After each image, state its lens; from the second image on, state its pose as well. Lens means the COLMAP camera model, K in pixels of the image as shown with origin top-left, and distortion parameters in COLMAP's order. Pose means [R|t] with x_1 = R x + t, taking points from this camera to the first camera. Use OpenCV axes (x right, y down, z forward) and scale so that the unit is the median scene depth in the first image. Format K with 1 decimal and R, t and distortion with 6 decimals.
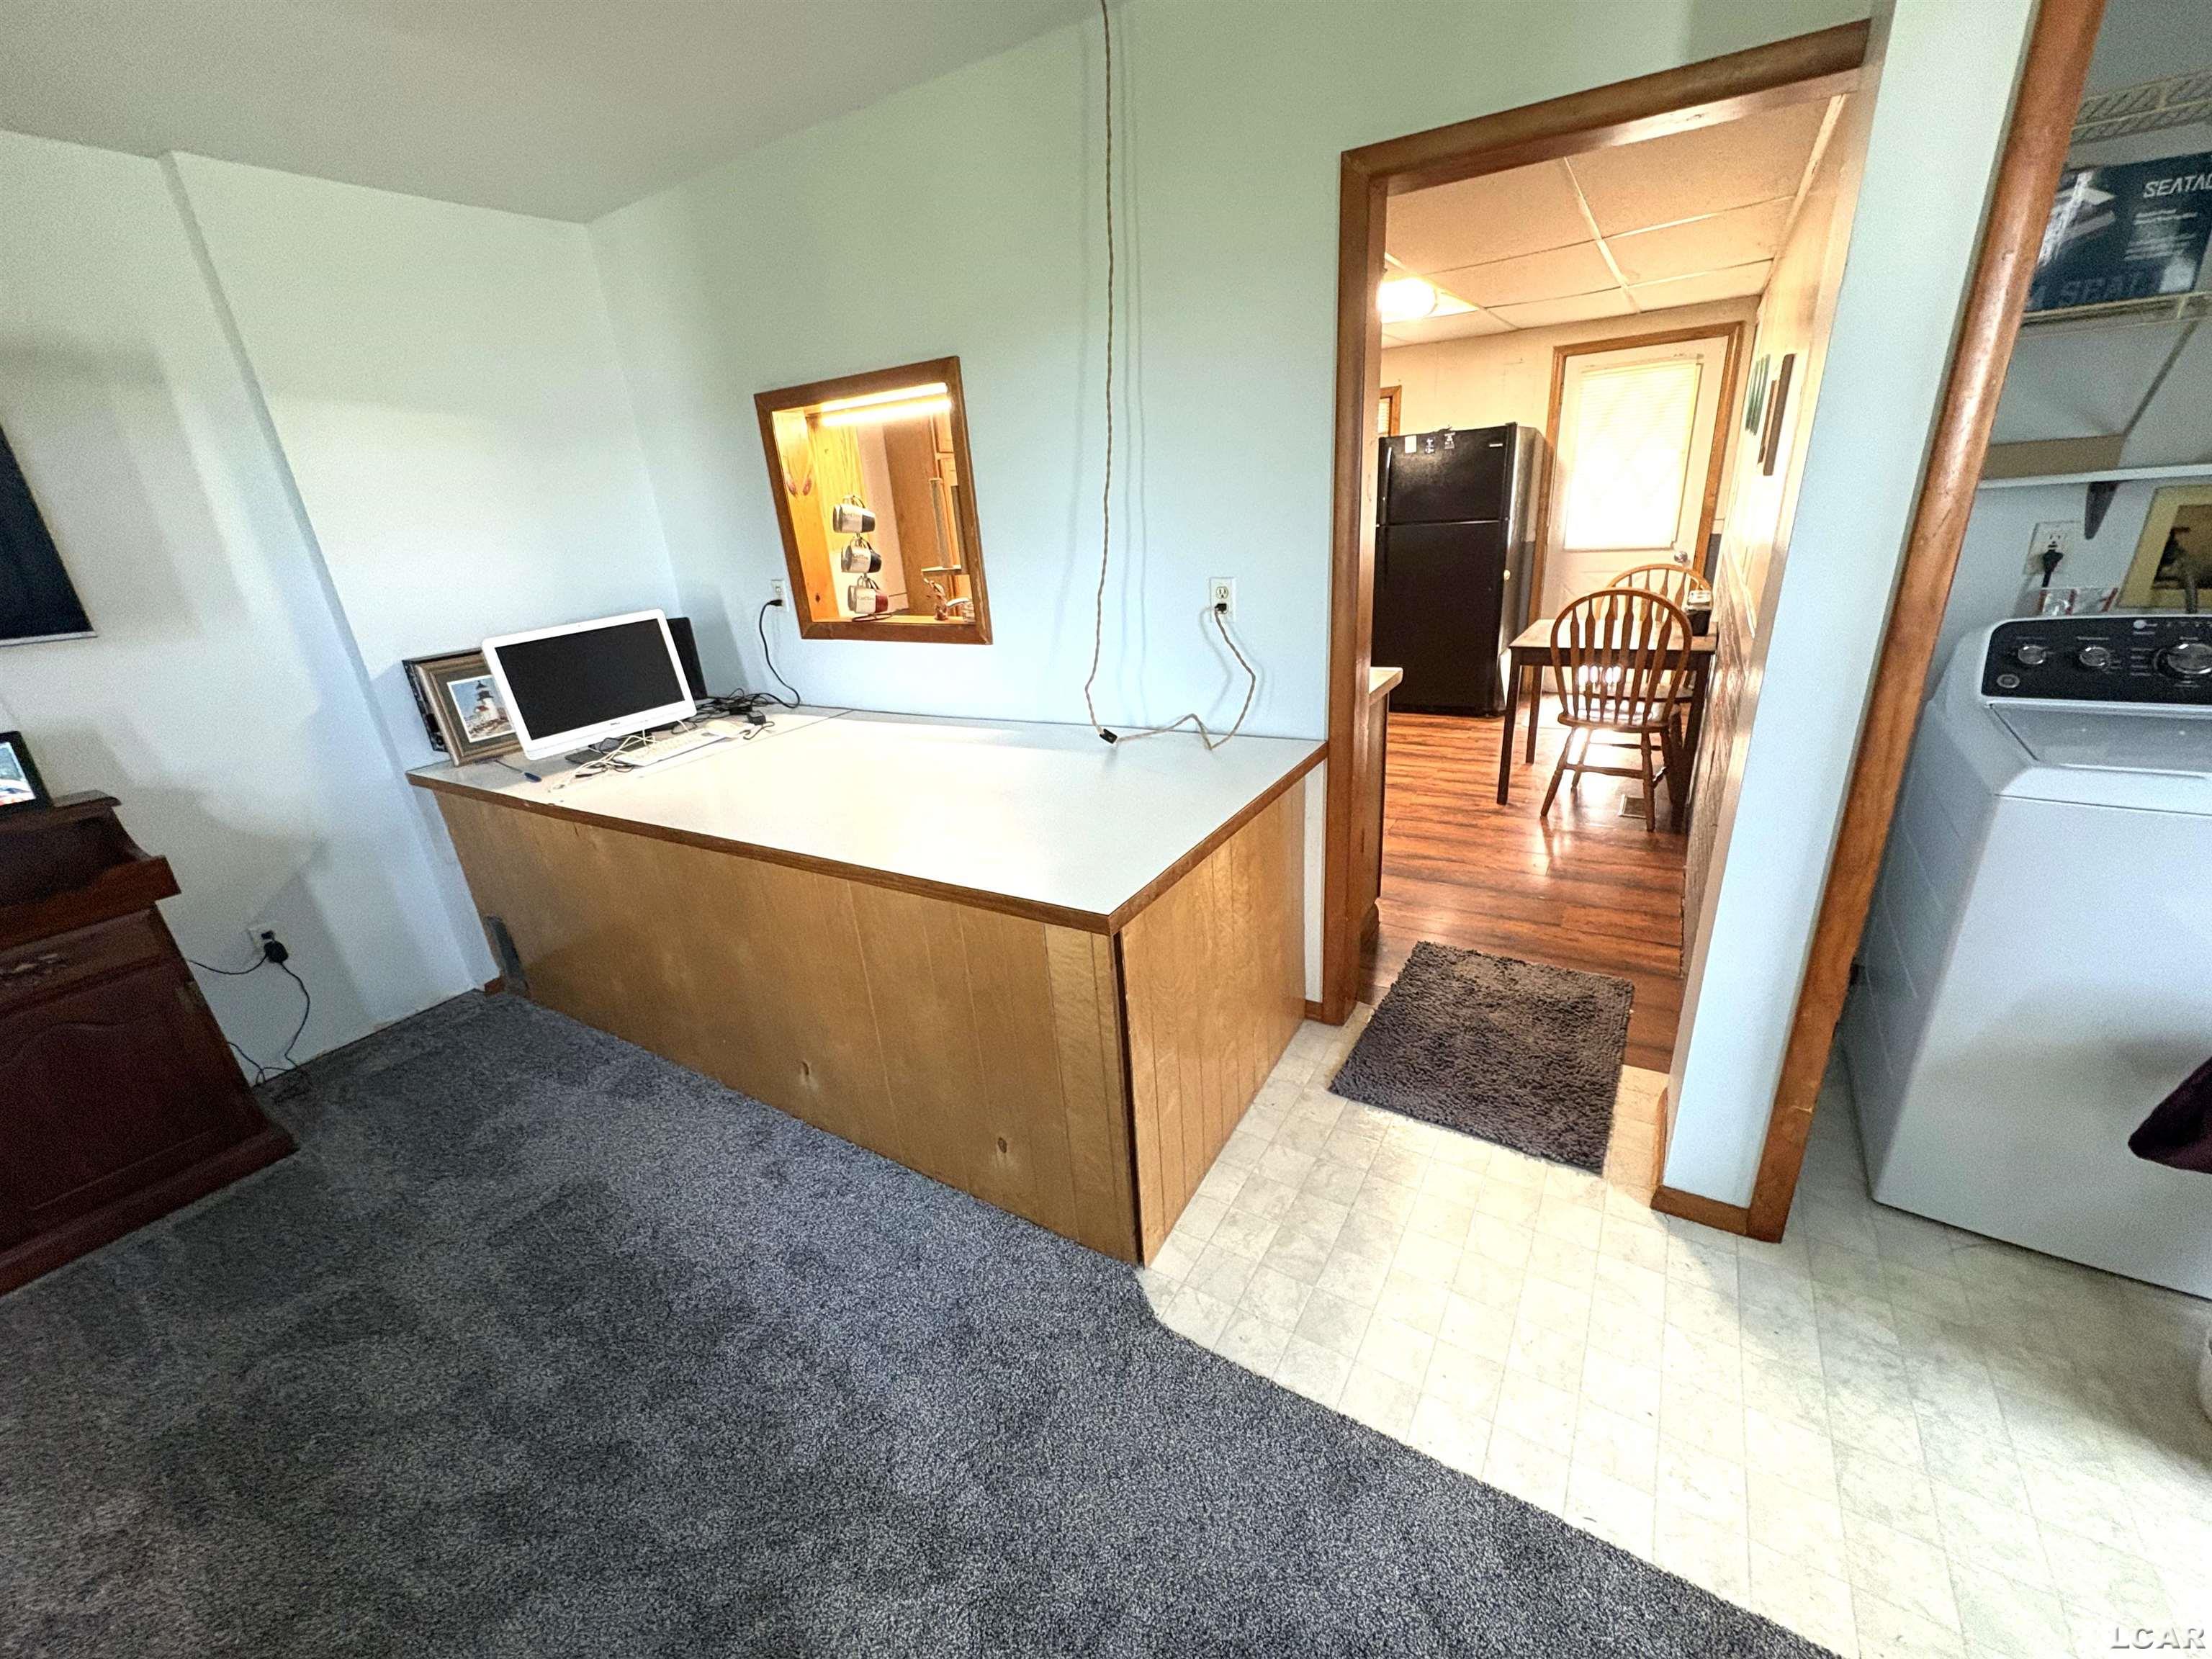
lens RADIAL K [[878.1, 0, 1106.3], [0, 878.1, 828.3], [0, 0, 1]] dist [-0.002836, -0.000198]
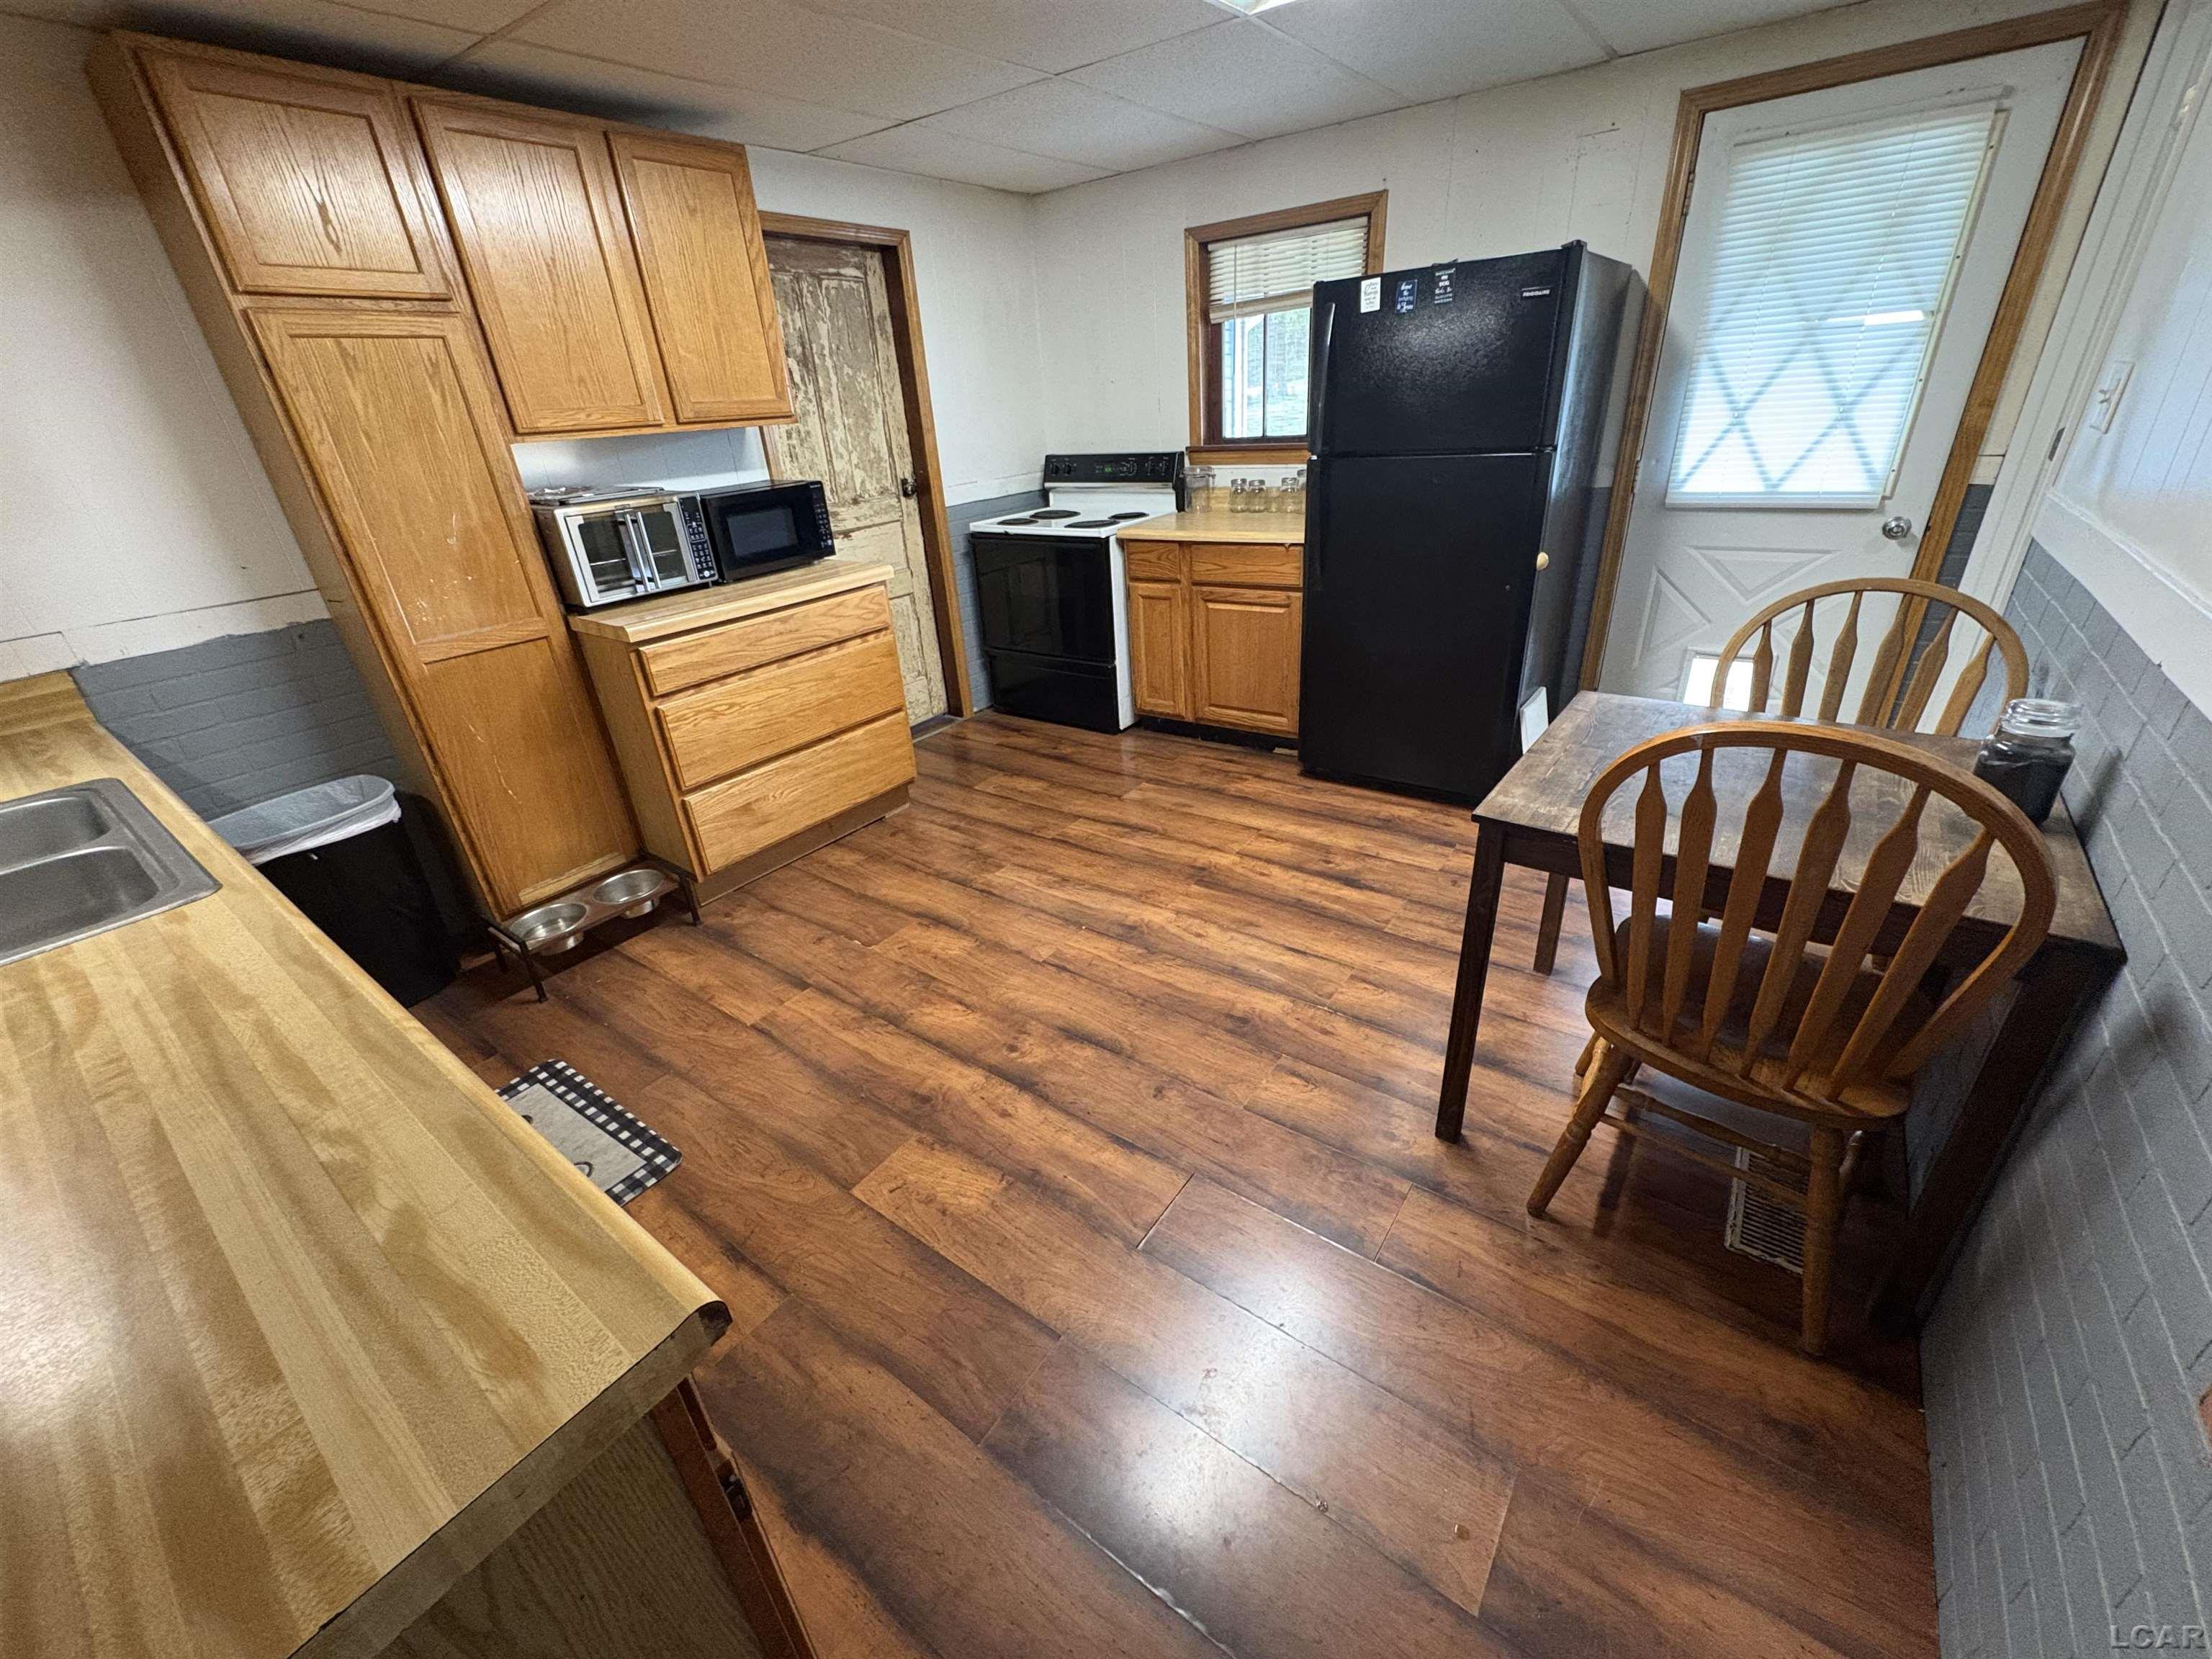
lens RADIAL K [[878.1, 0, 1103.0], [0, 878.1, 834.4], [0, 0, 1]] dist [-0.002836, -0.000198]
pose [[0.996663, 0.041676, -0.070189, 0.239274], [-0.034155, 0.993871, 0.105141, -0.172455], [0.074140, -0.102393, 0.991977, 0.446086]]
